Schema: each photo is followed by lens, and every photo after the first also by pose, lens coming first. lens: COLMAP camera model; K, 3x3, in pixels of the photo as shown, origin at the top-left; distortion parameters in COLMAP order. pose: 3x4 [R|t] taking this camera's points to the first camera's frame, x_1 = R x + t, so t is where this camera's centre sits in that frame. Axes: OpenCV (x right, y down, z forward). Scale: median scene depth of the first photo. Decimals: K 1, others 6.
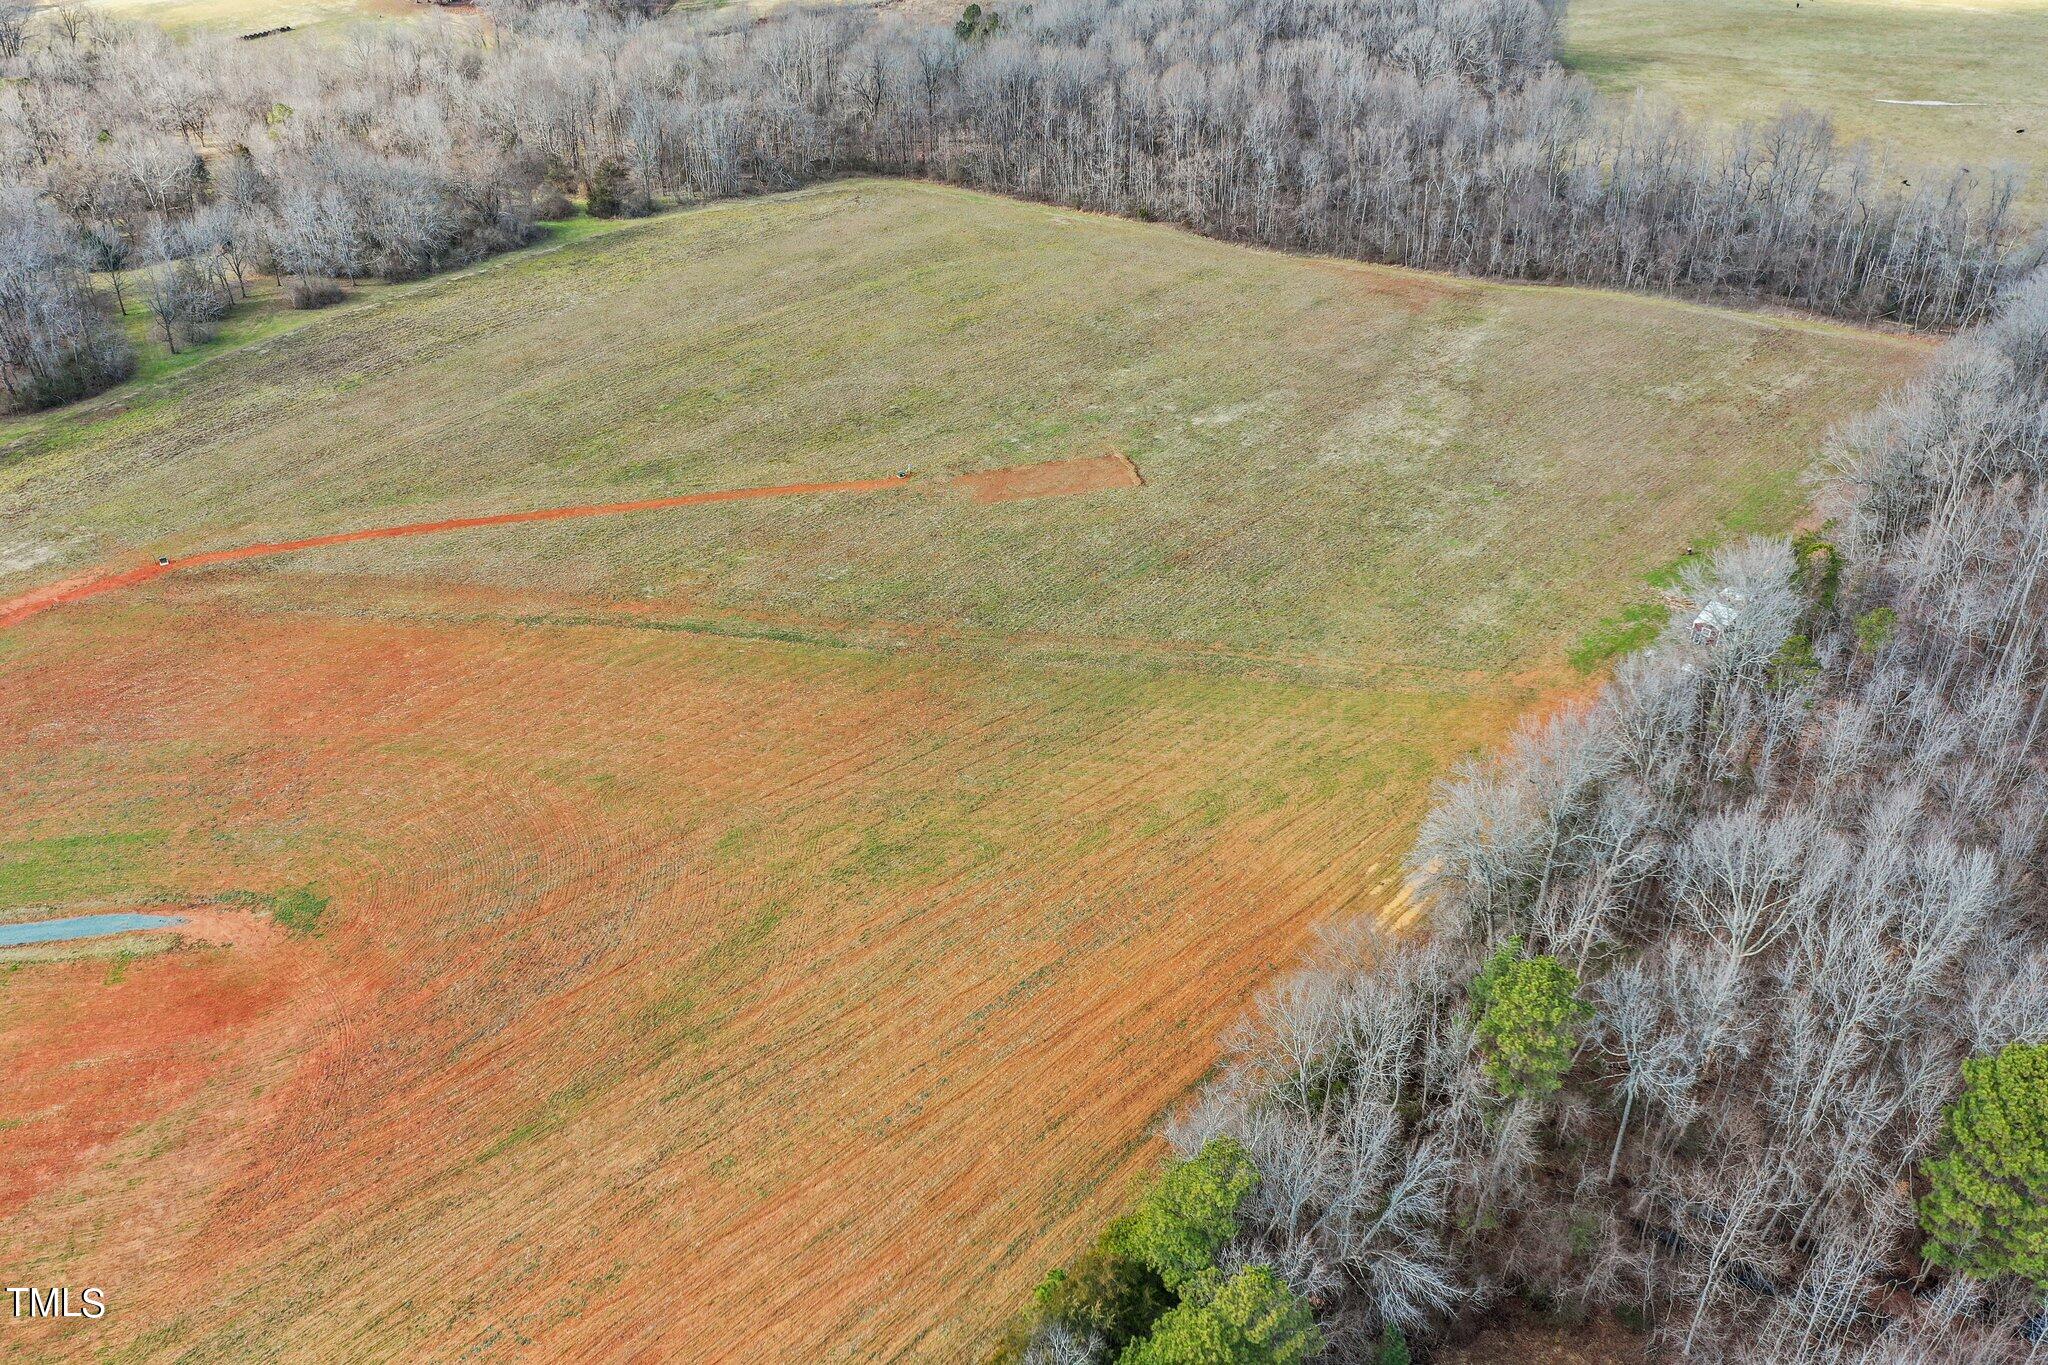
lens RADIAL K [[1611.0, 0, 1018.8], [0, 1611.0, 685.8], [0, 0, 1]] dist [-0.009496, 0.003102]
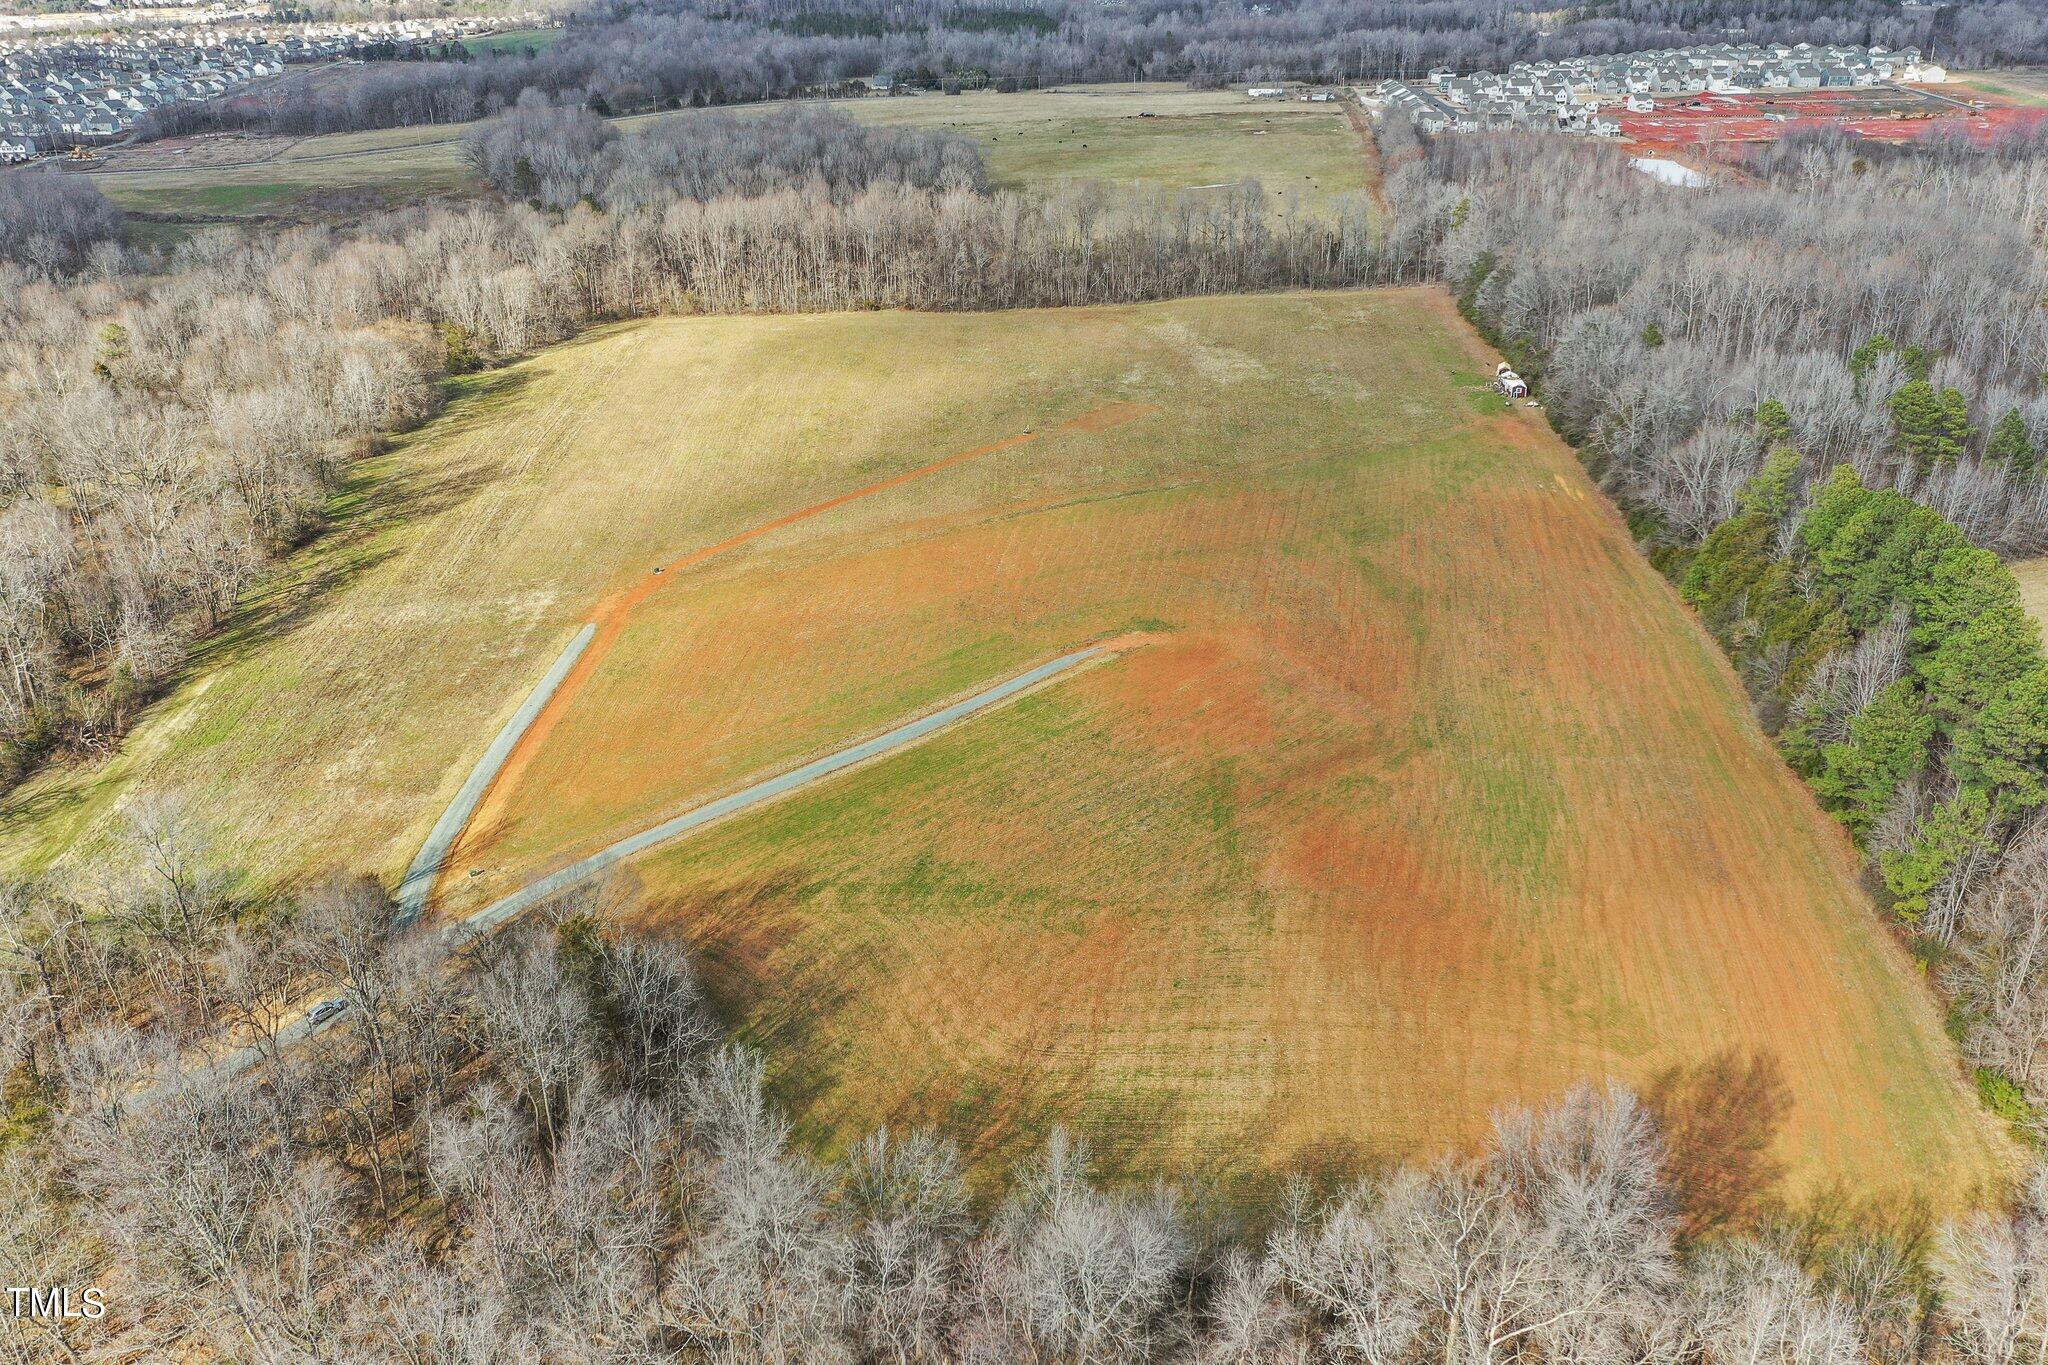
lens RADIAL K [[1611.0, 0, 1020.8], [0, 1611.0, 687.5], [0, 0, 1]] dist [-0.009496, 0.003102]
pose [[0.807194, -0.262723, 0.528597, -0.796926], [0.329008, 0.943738, -0.033357, 0.117213], [-0.490093, 0.200838, 0.848218, -0.164120]]
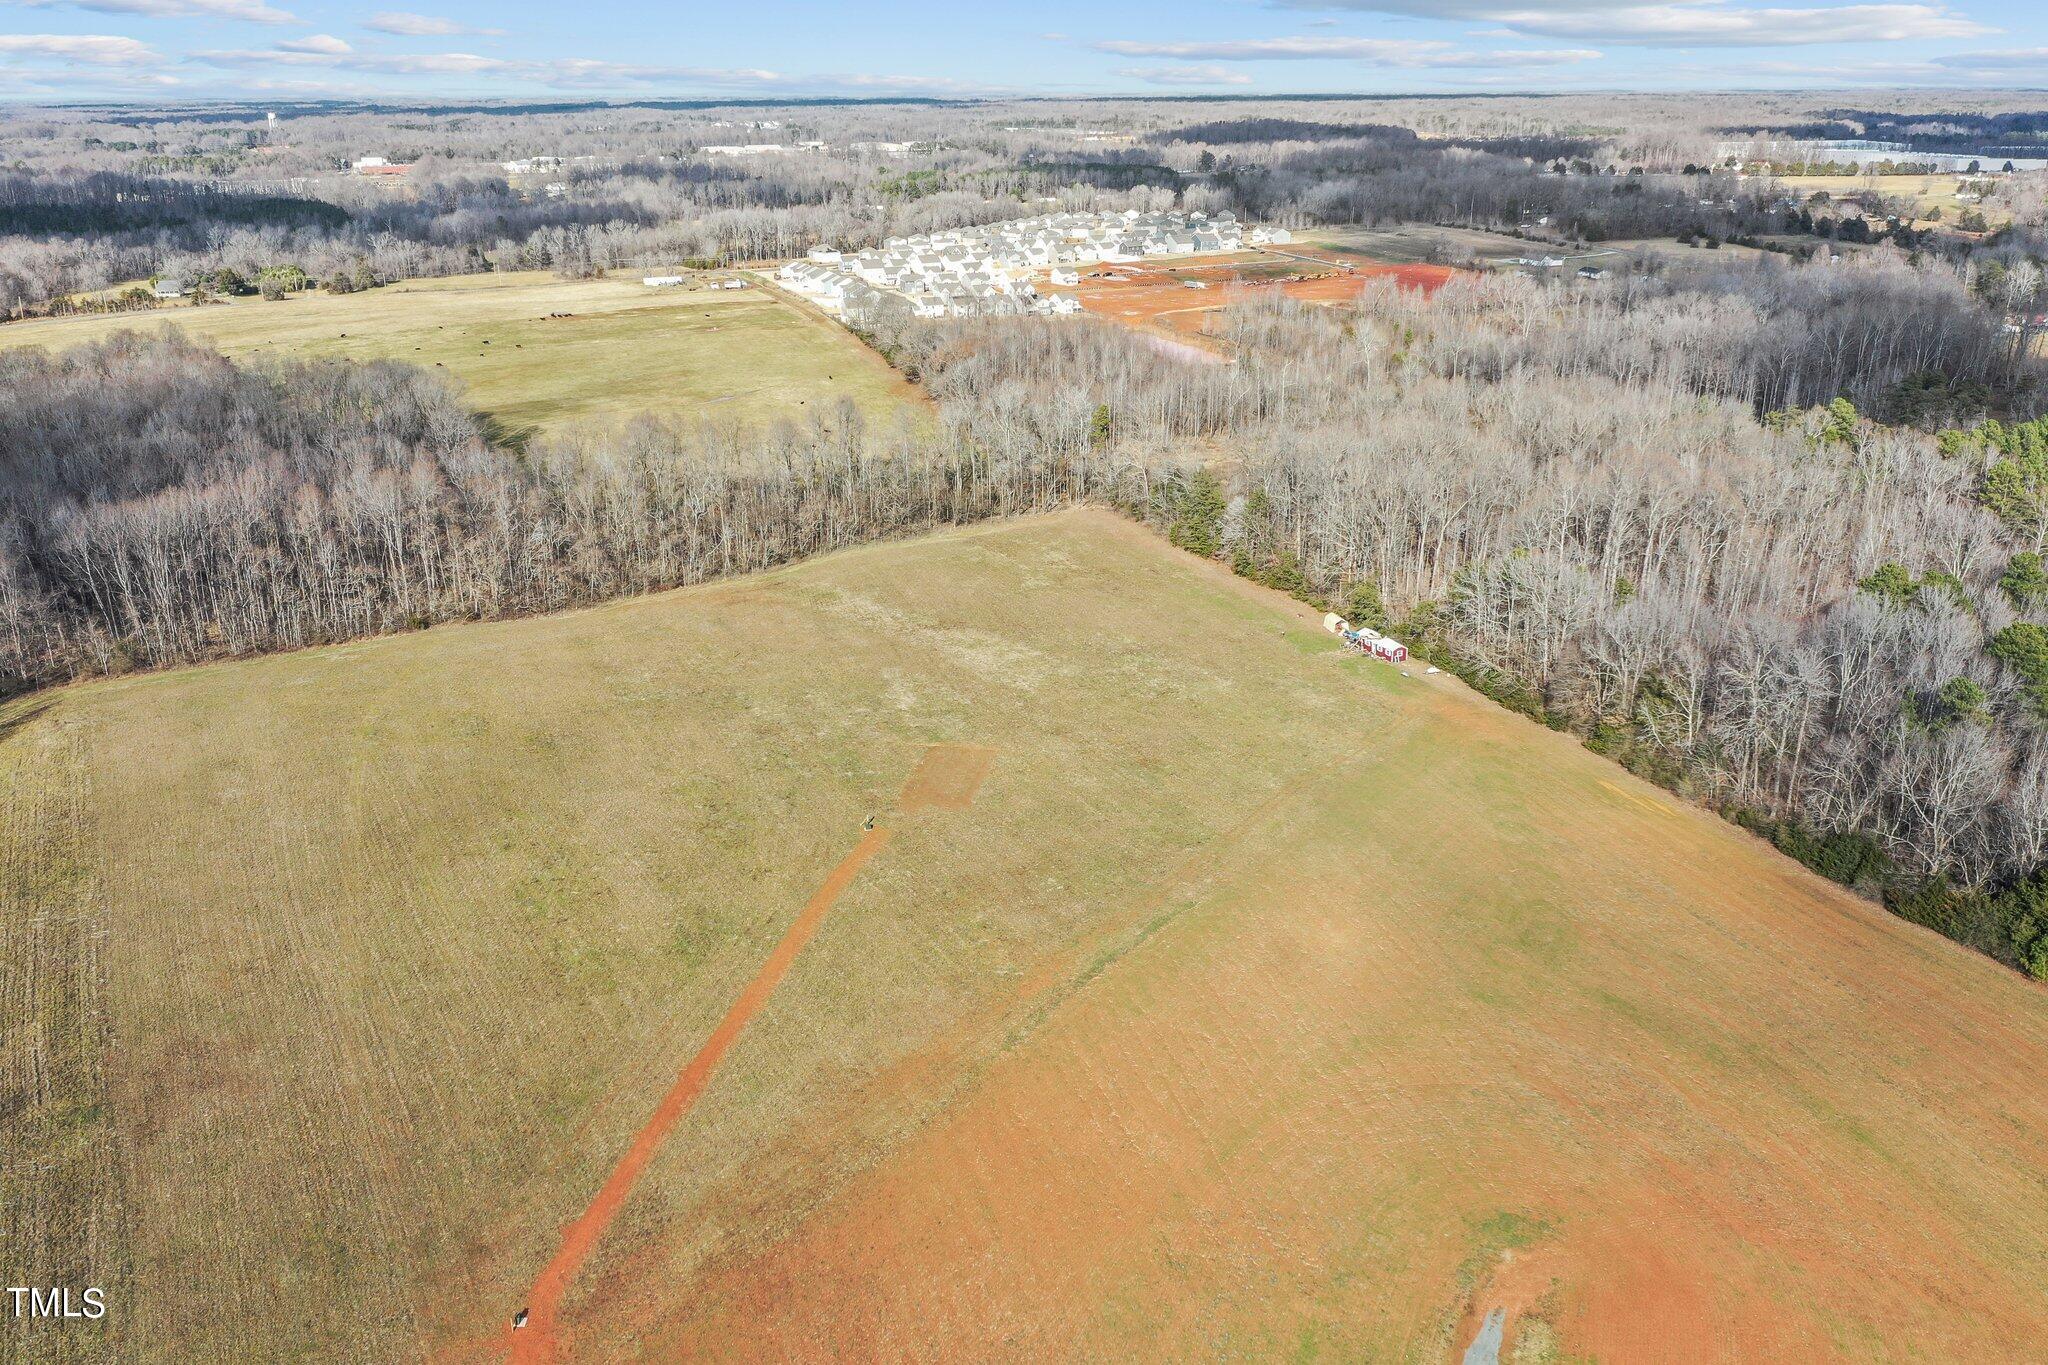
lens RADIAL K [[1611.0, 0, 1019.8], [0, 1611.0, 683.9], [0, 0, 1]] dist [-0.009496, 0.003102]
pose [[0.459996, -0.309986, 0.832053, -0.716636], [0.485798, 0.872250, 0.056391, -0.190821], [-0.743239, 0.378270, 0.551822, 0.316197]]
